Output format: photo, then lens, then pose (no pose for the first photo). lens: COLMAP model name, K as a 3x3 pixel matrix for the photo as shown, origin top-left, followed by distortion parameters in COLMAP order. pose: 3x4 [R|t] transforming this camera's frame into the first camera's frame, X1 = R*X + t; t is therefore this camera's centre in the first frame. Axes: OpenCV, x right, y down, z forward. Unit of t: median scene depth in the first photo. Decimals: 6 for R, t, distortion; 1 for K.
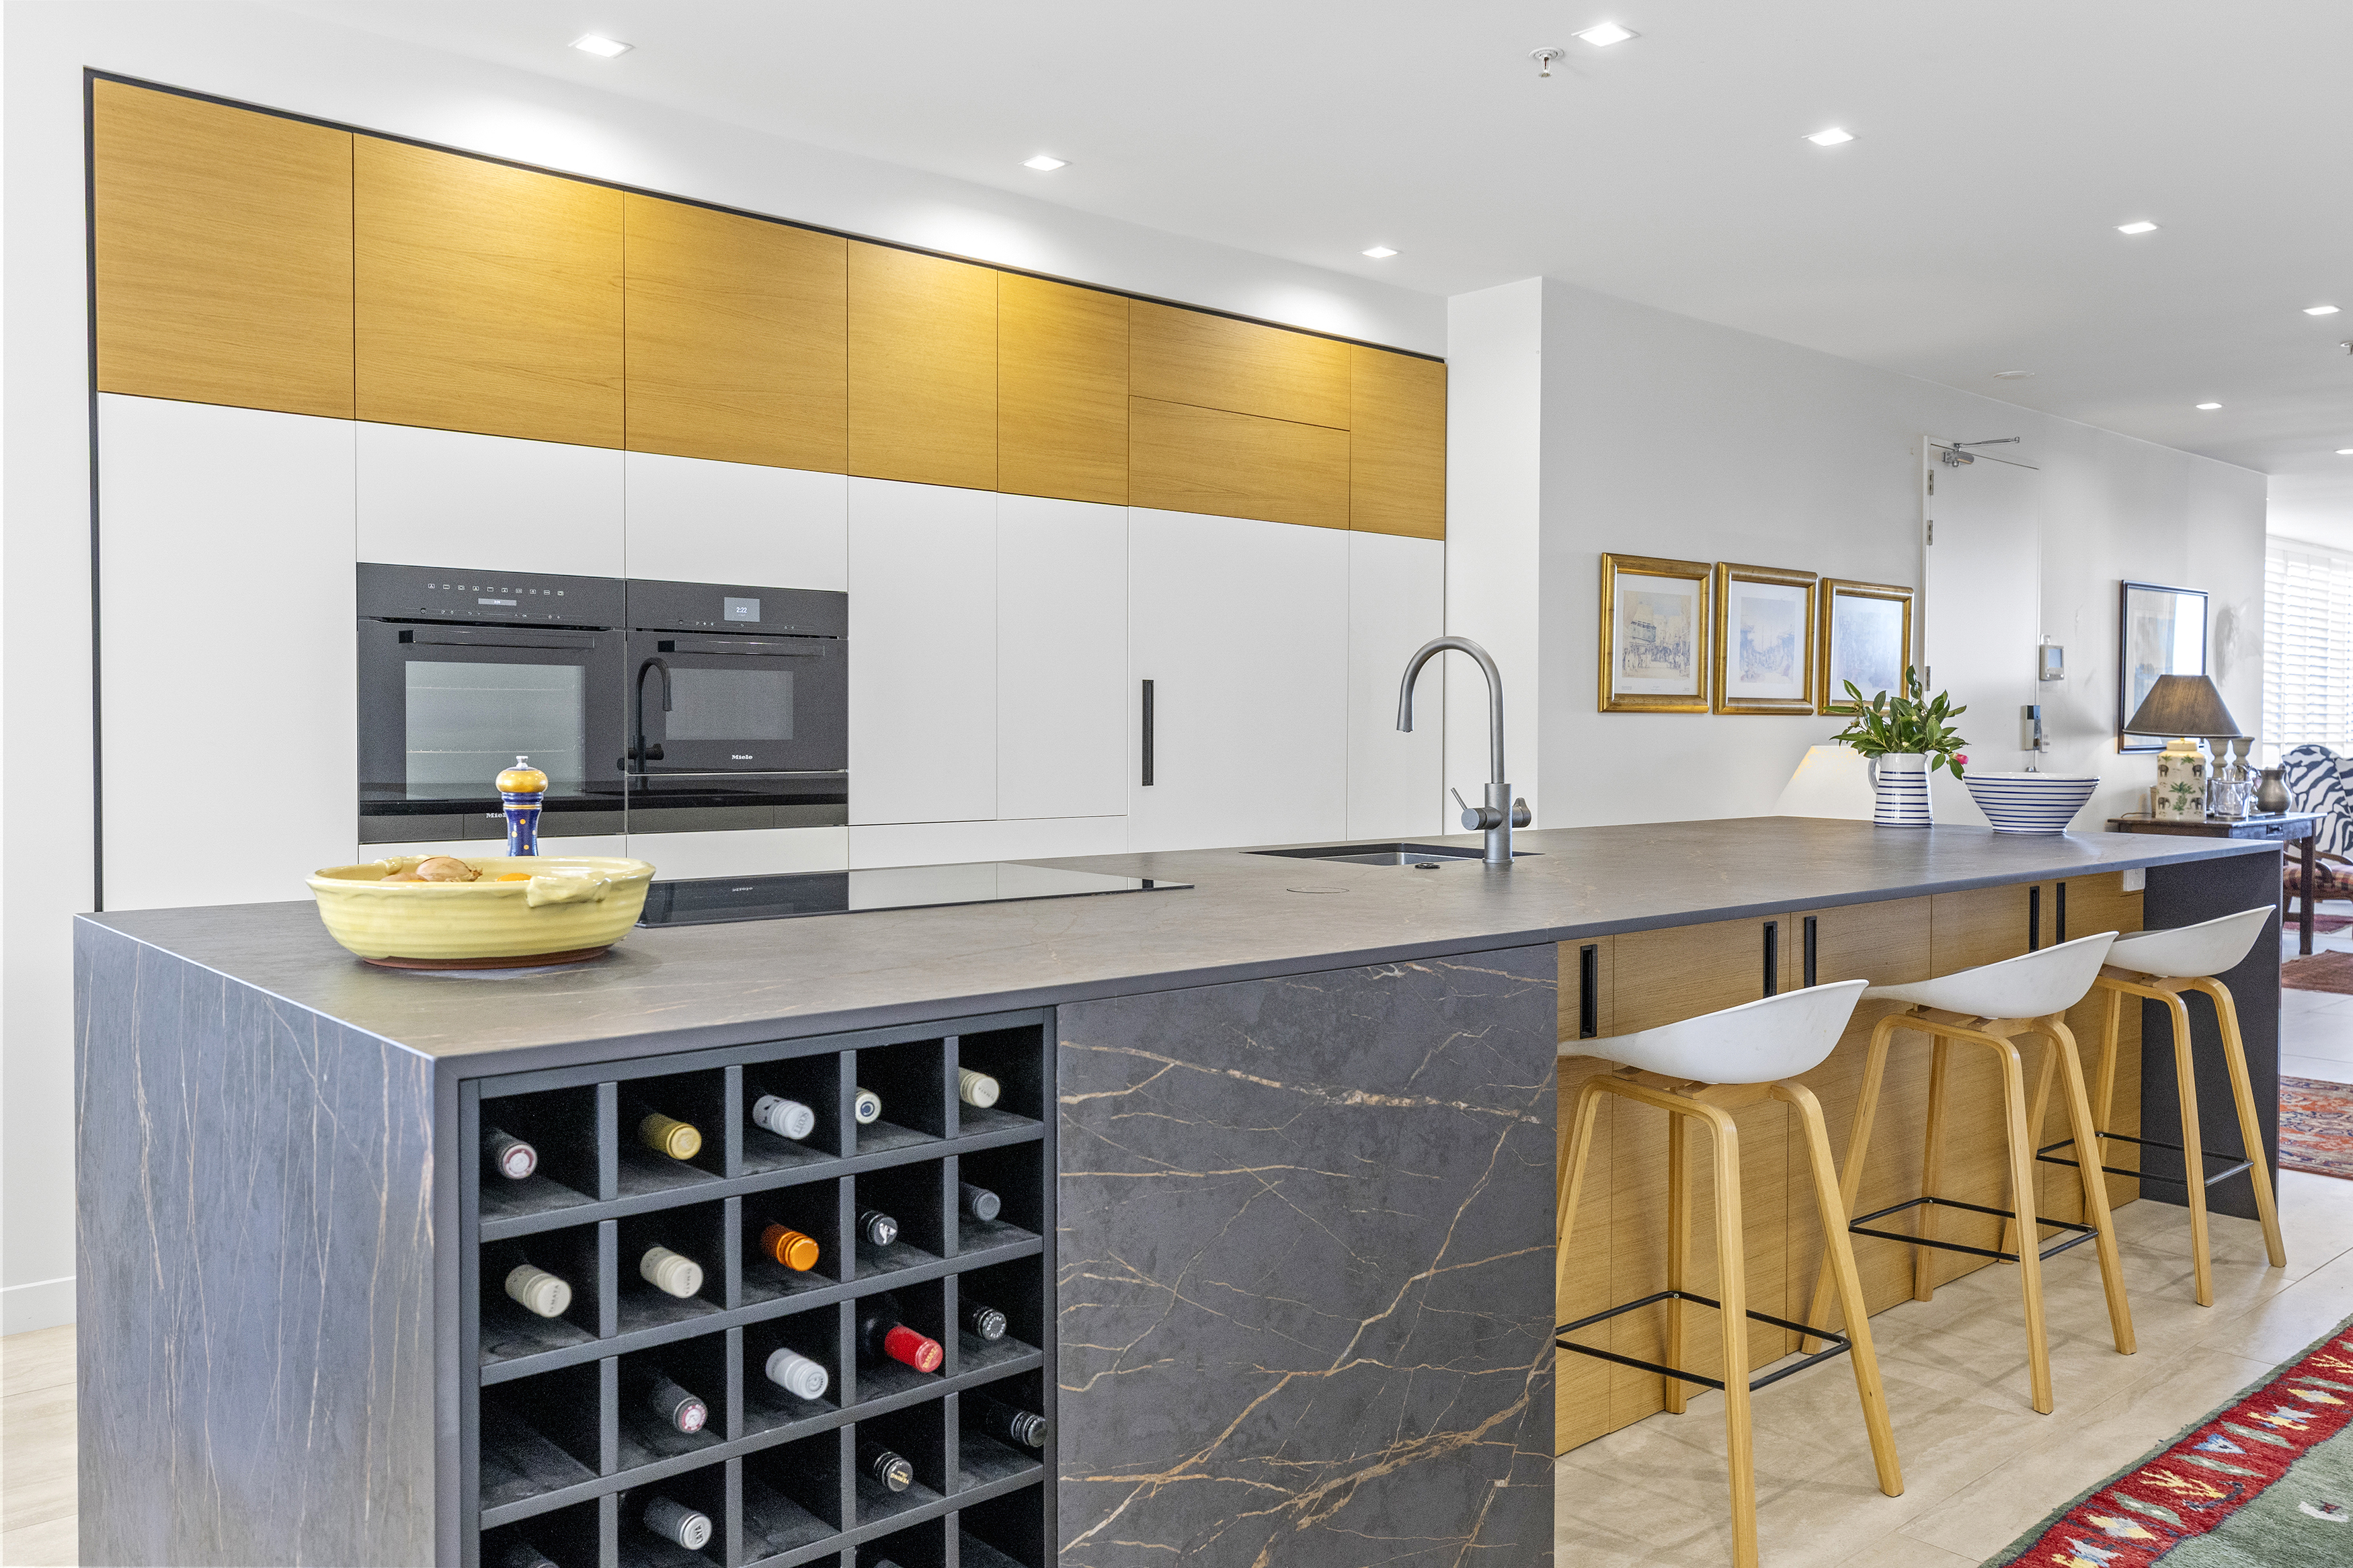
lens RADIAL K [[1846.8, 0, 1122.9], [0, 1846.8, 753.3], [0, 0, 1]] dist [0.006868, 0.002066]
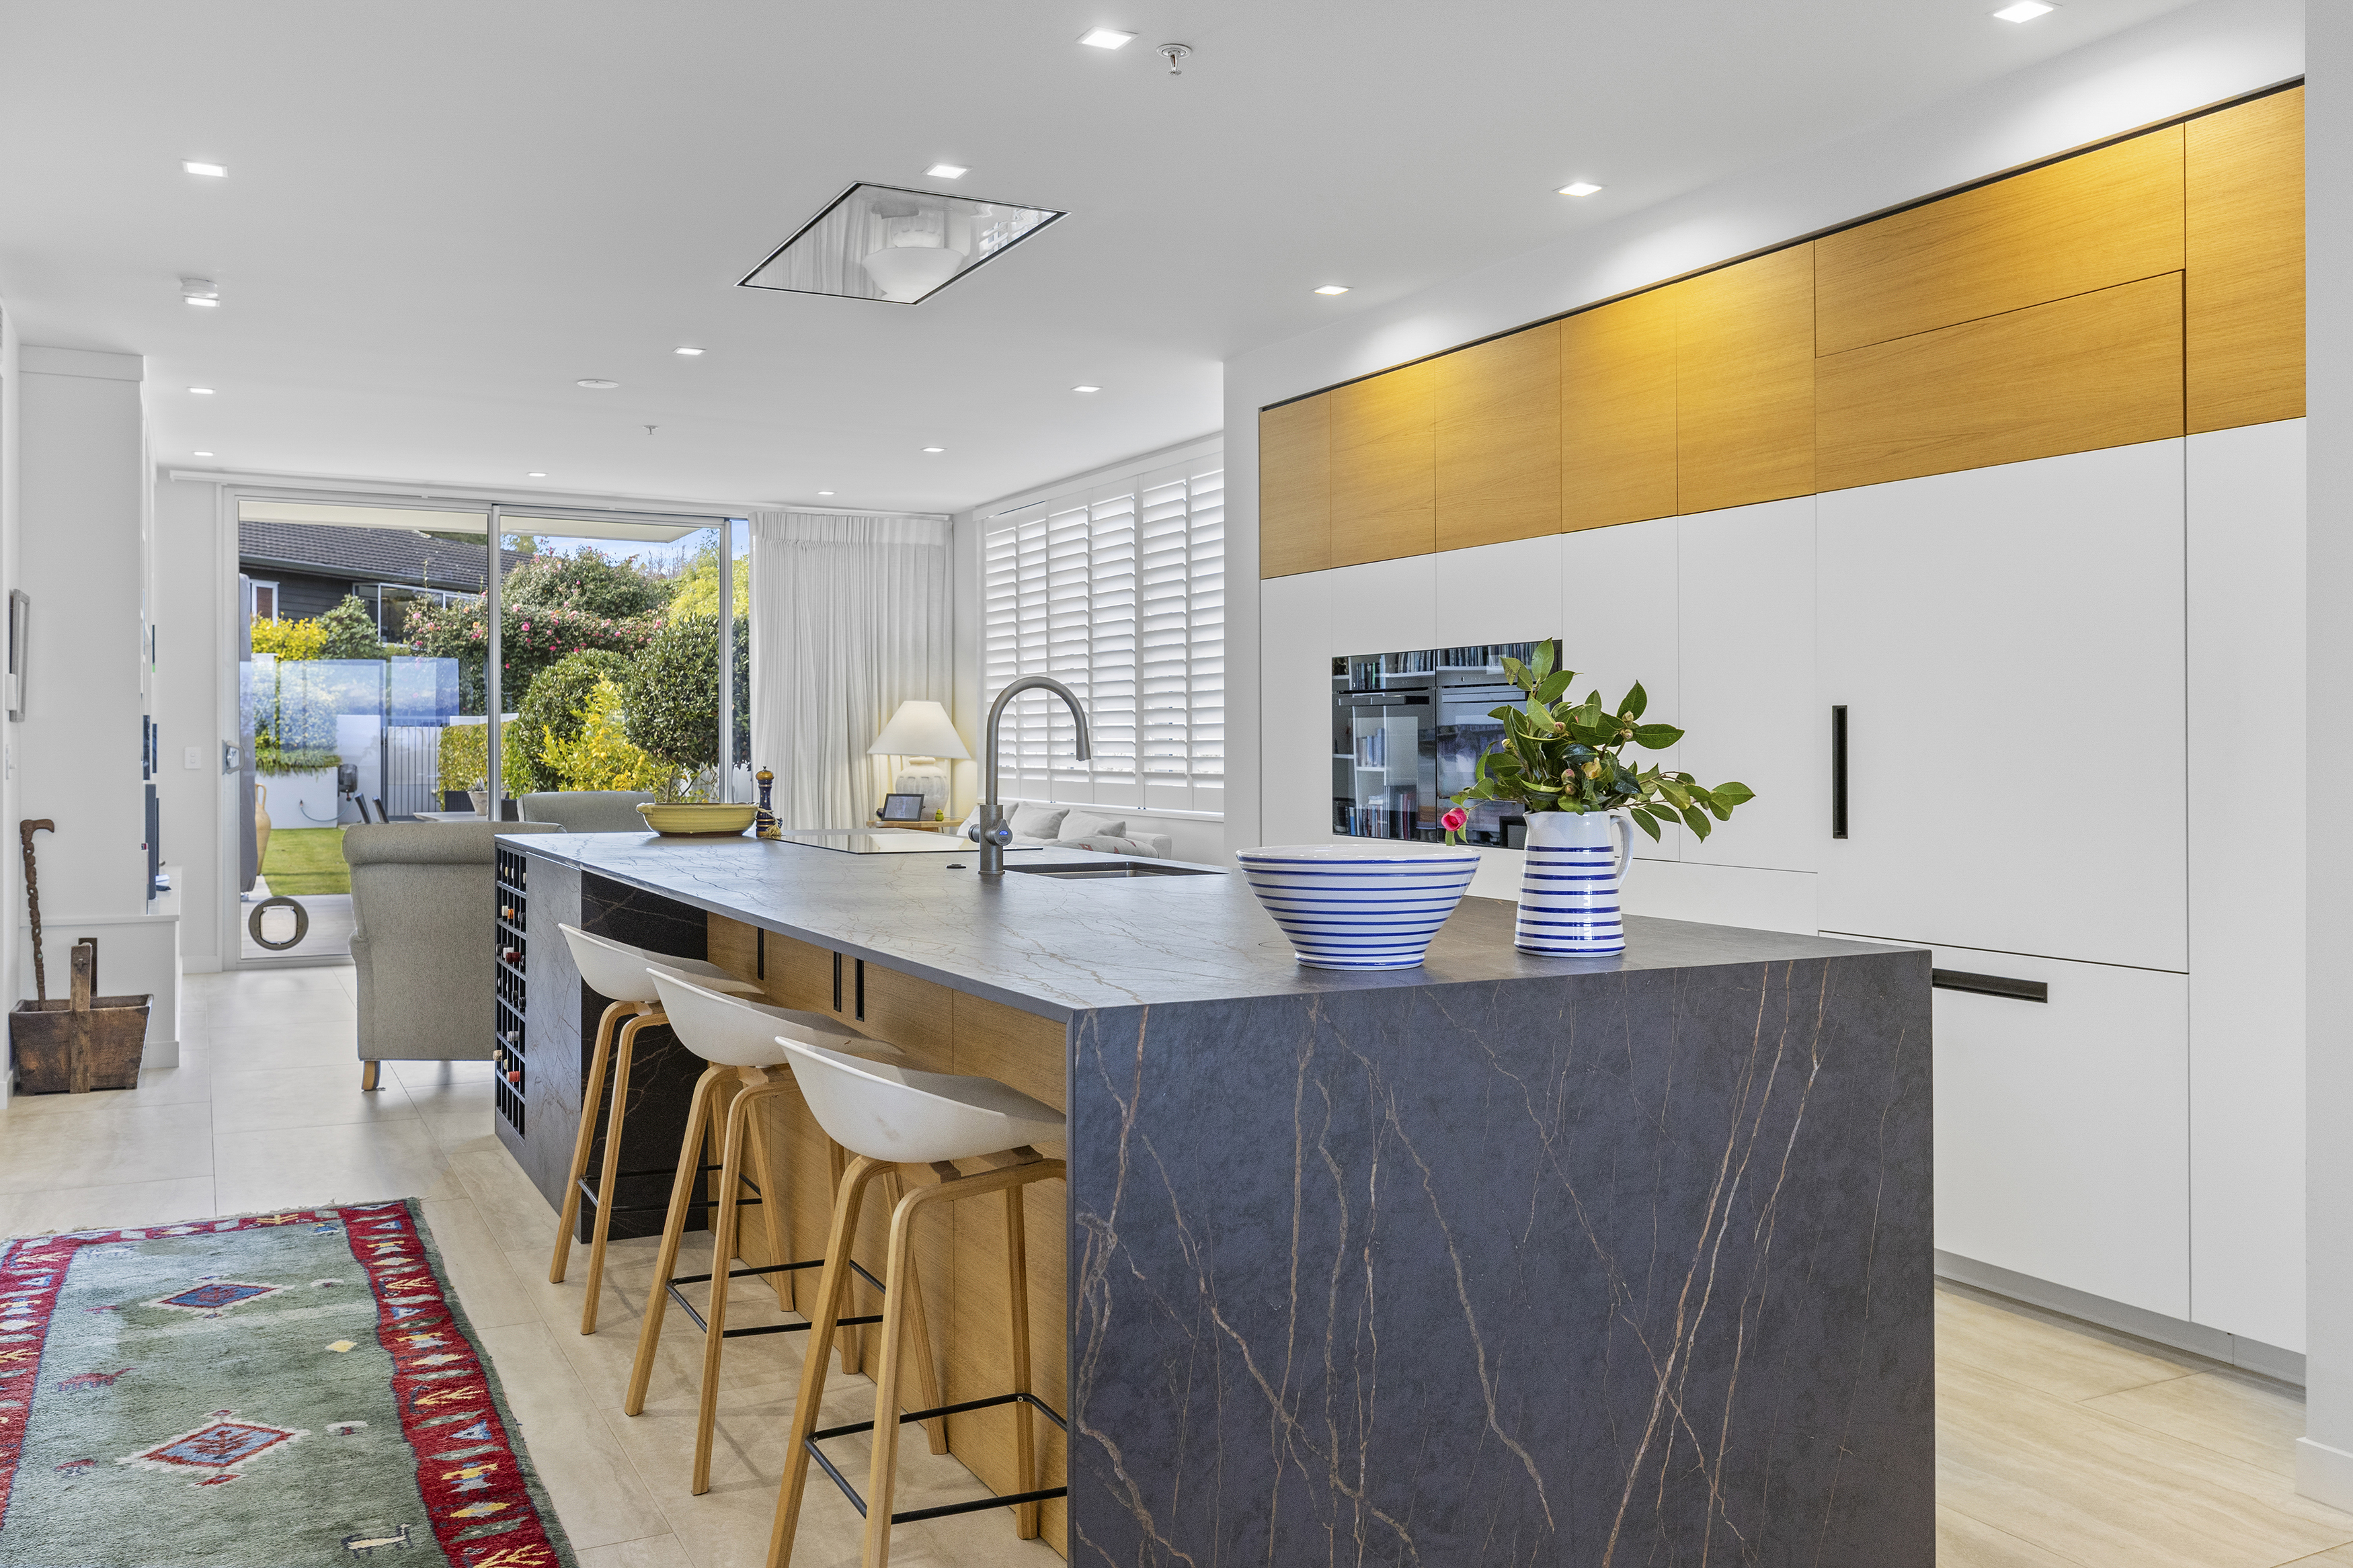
lens RADIAL K [[1849.9, 0, 1176.5], [0, 1849.9, 784.0], [0, 0, 1]] dist [0.012255, 0.001087]
pose [[-0.235595, 0.008352, -0.971815, 0.945506], [-0.025132, 0.999576, 0.014683, -0.011982], [0.971526, 0.027883, -0.235285, 1.012092]]
